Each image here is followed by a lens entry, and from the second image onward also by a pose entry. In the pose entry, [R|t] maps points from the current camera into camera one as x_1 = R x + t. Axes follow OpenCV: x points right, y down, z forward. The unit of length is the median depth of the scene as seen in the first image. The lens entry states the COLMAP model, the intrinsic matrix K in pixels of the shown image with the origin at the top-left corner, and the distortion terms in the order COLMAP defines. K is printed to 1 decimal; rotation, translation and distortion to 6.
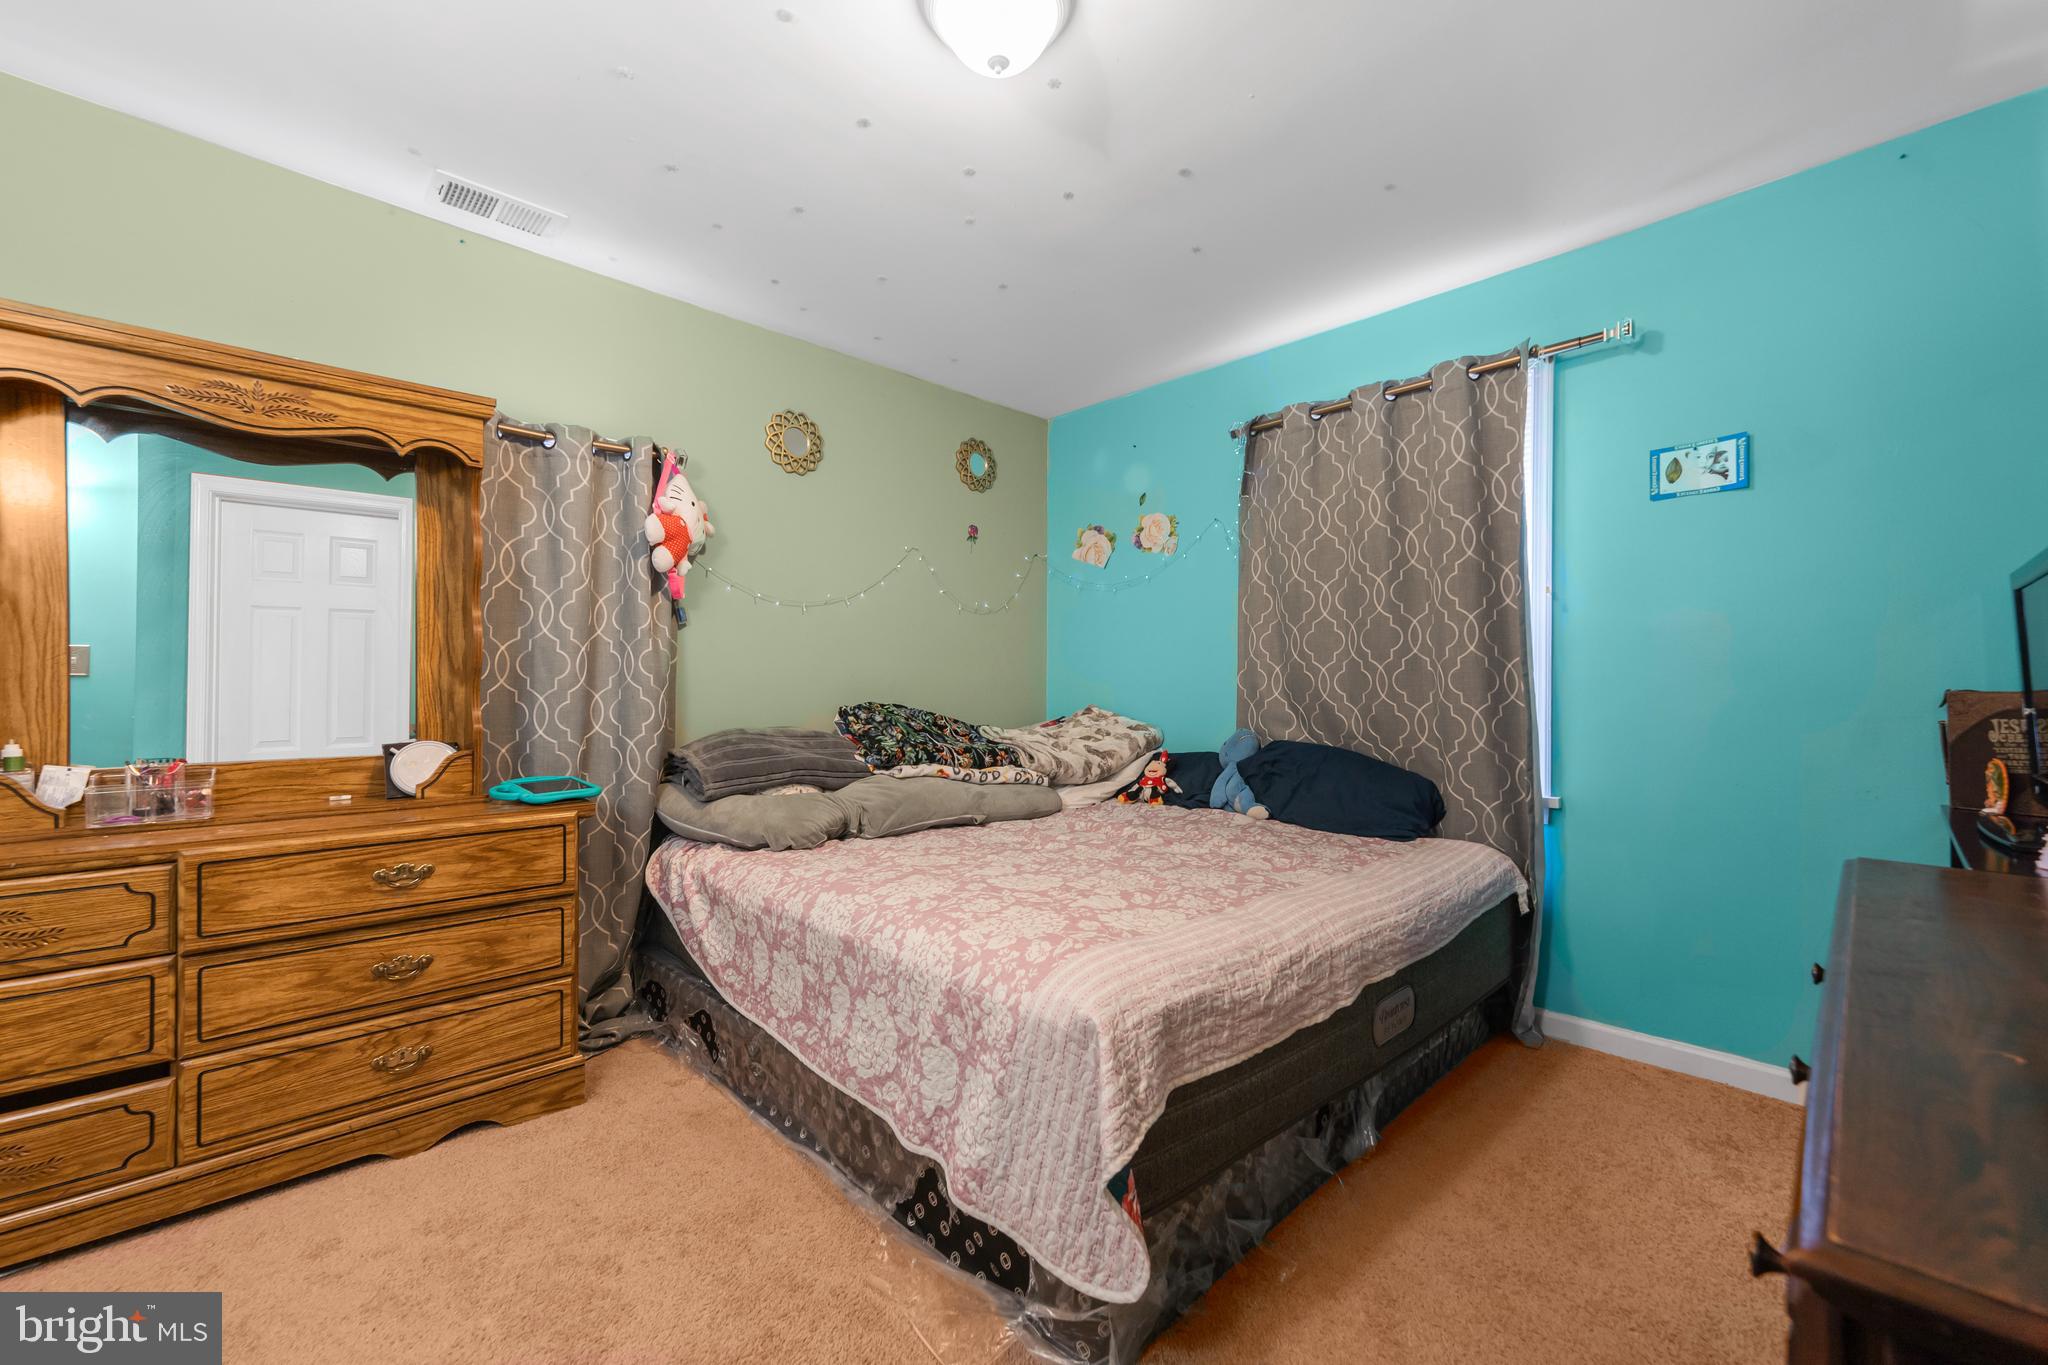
lens RADIAL K [[835.6, 0, 1022.6], [0, 835.6, 649.2], [0, 0, 1]] dist [0.011896, -0.000321]
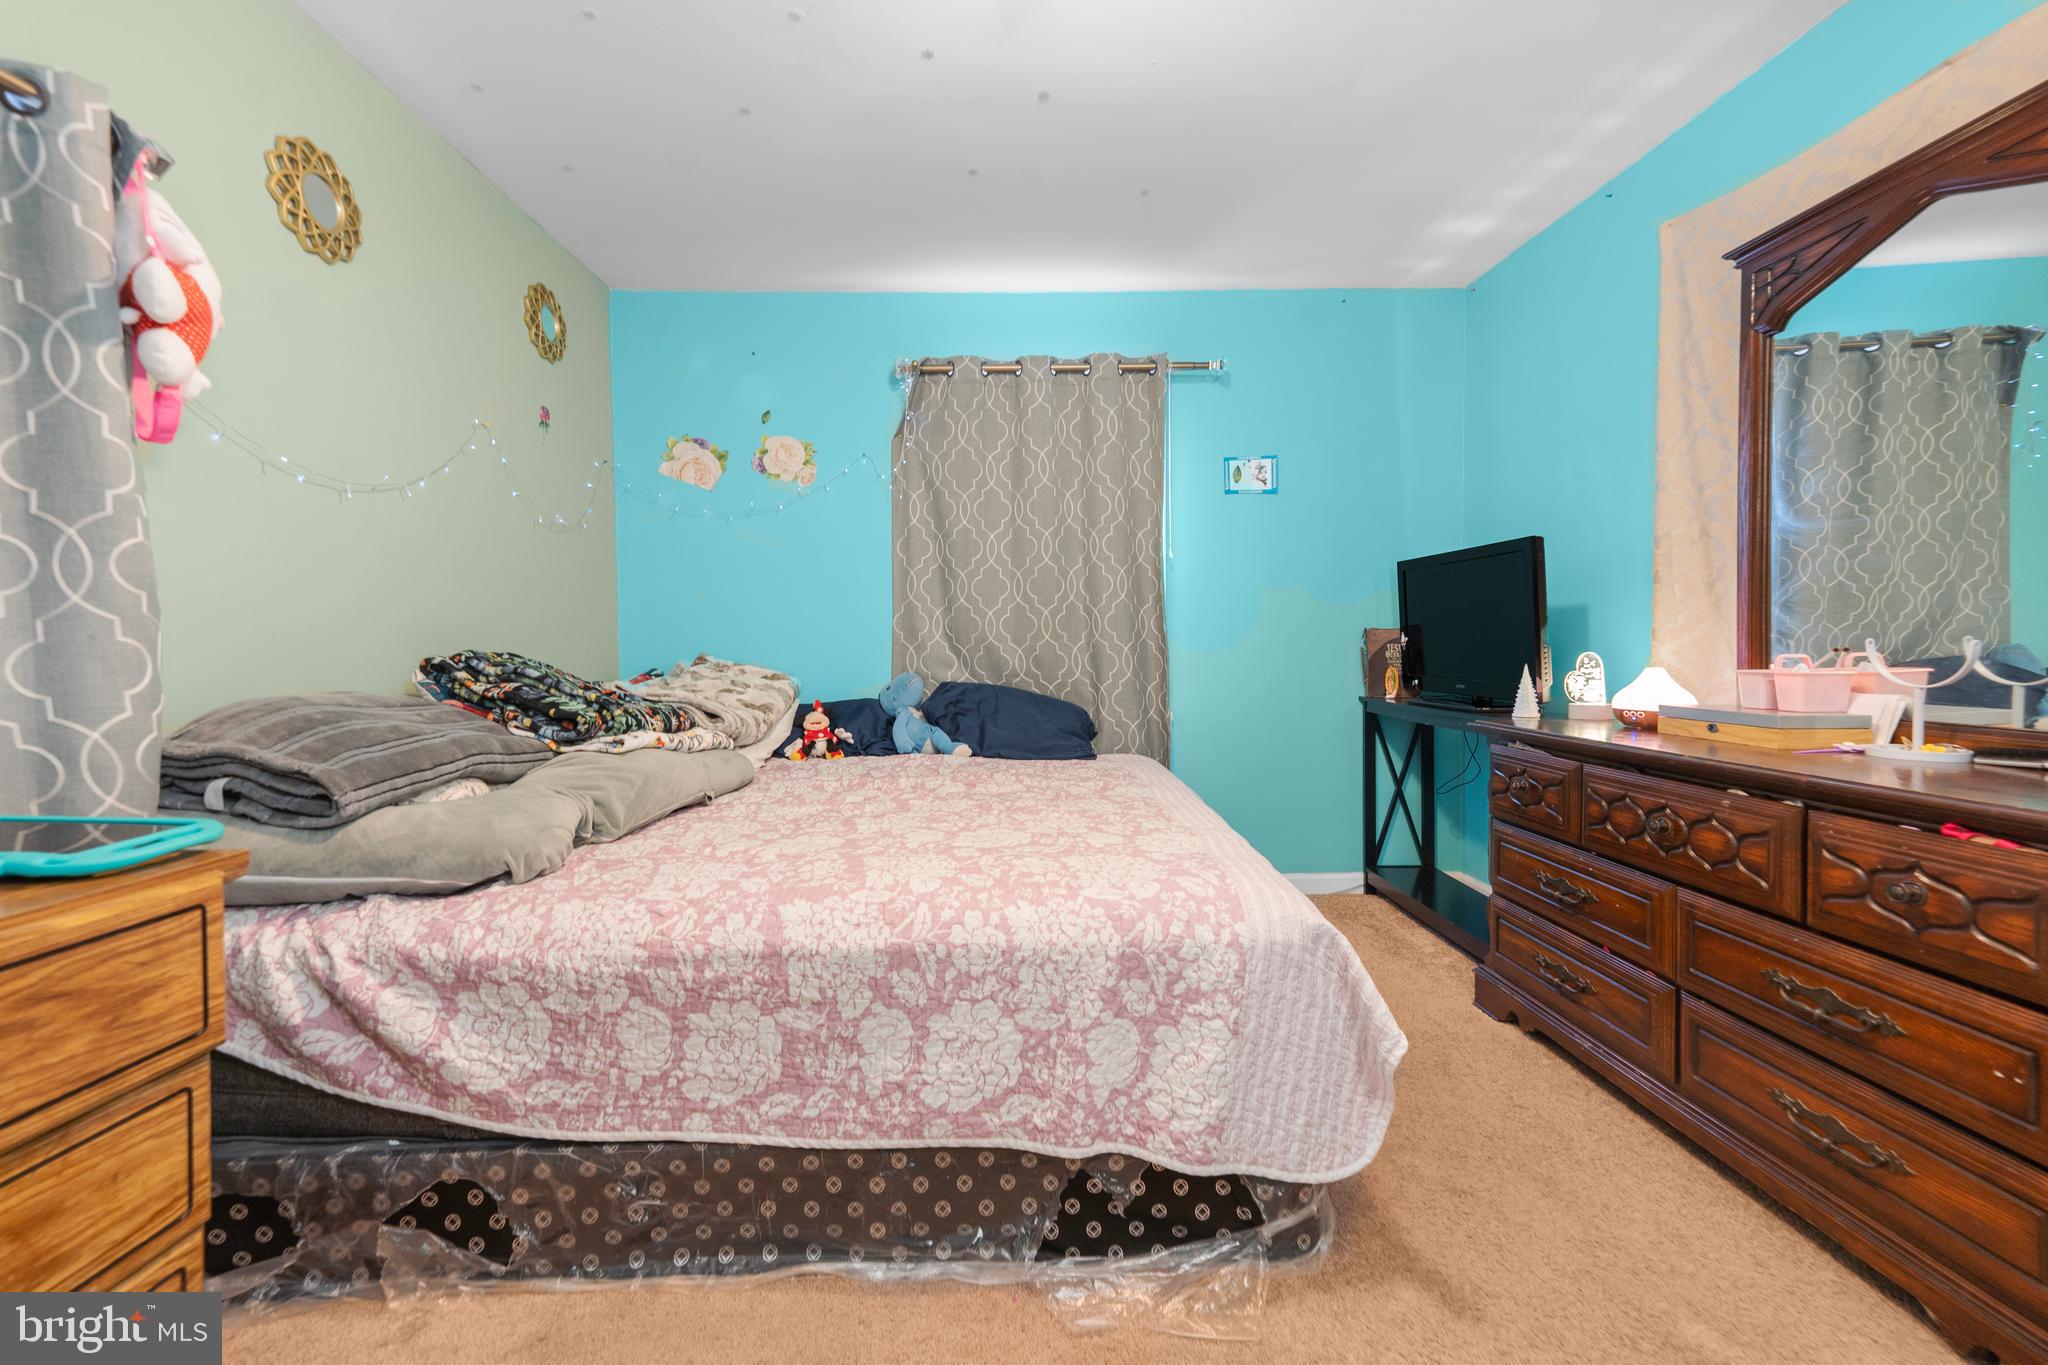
lens RADIAL K [[833.6, 0, 1041.9], [0, 833.6, 637.8], [0, 0, 1]] dist [0.016766, -0.000136]
pose [[0.672791, -0.001977, 0.739830, -0.498750], [-0.025311, 0.999350, 0.025688, 0.034488], [-0.739400, -0.036009, 0.672303, 0.305299]]
